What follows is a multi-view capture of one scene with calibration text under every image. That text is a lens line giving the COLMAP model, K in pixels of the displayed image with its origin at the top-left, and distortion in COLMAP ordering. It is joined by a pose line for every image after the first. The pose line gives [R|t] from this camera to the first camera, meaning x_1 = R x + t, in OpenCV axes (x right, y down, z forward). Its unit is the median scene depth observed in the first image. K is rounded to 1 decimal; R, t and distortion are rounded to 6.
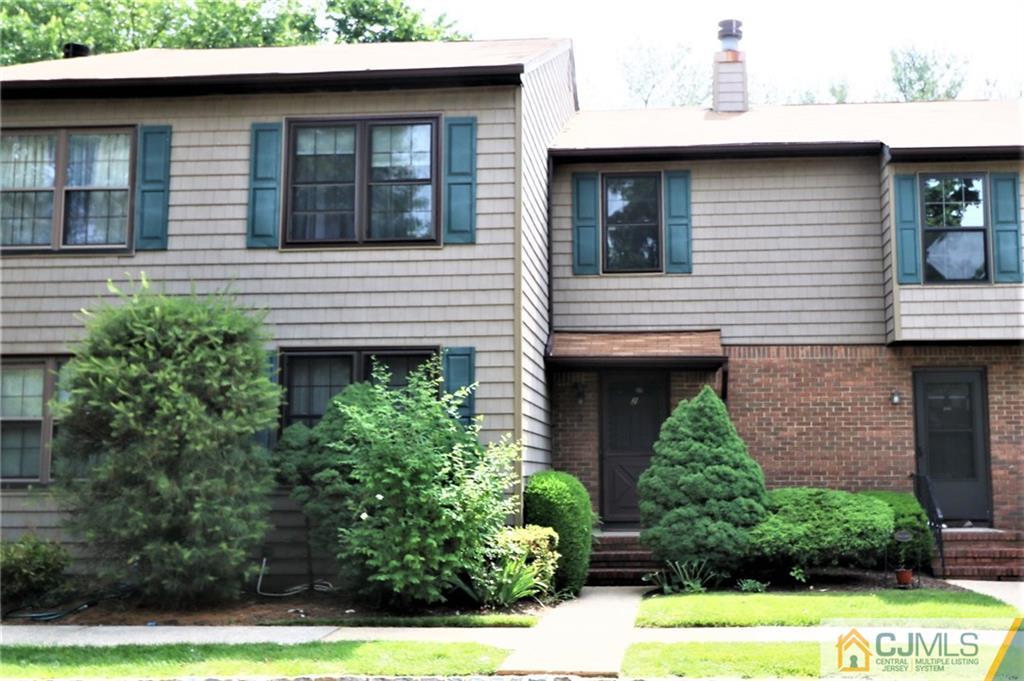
lens RADIAL K [[975.0, 0, 512.0], [0, 975.0, 340.5], [0, 0, 1]] dist [0.017736, 0.007483]
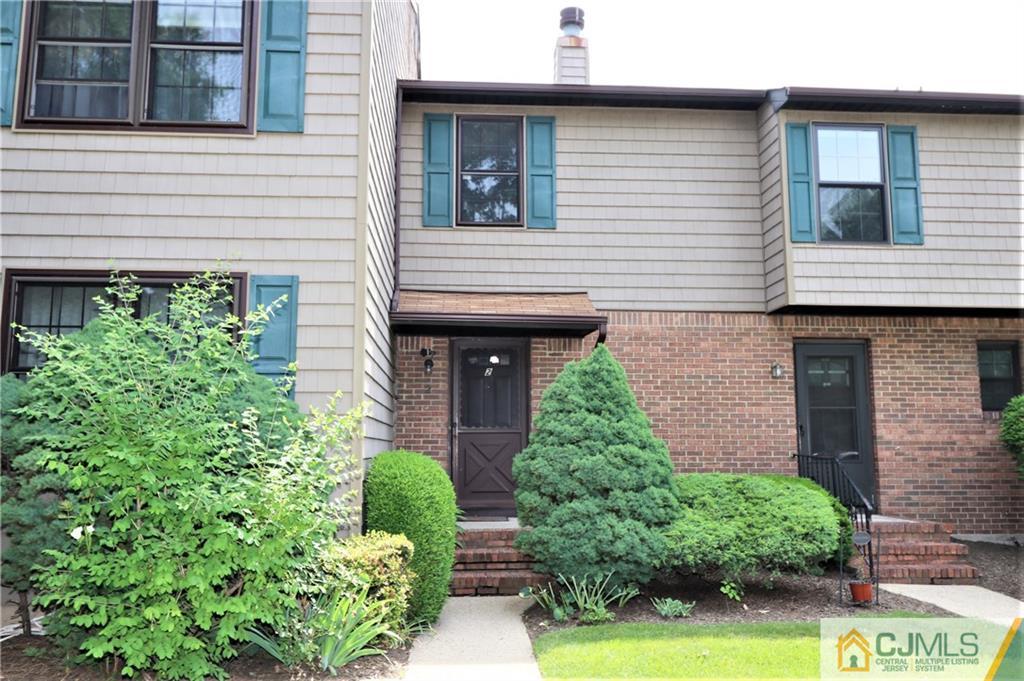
lens RADIAL K [[975.0, 0, 512.0], [0, 975.0, 340.5], [0, 0, 1]] dist [0.017736, 0.007483]
pose [[0.985933, 0.024125, 0.165391, -0.001077], [-0.027914, 0.999398, 0.020624, 0.028865], [-0.164794, -0.024950, 0.986012, 0.230146]]
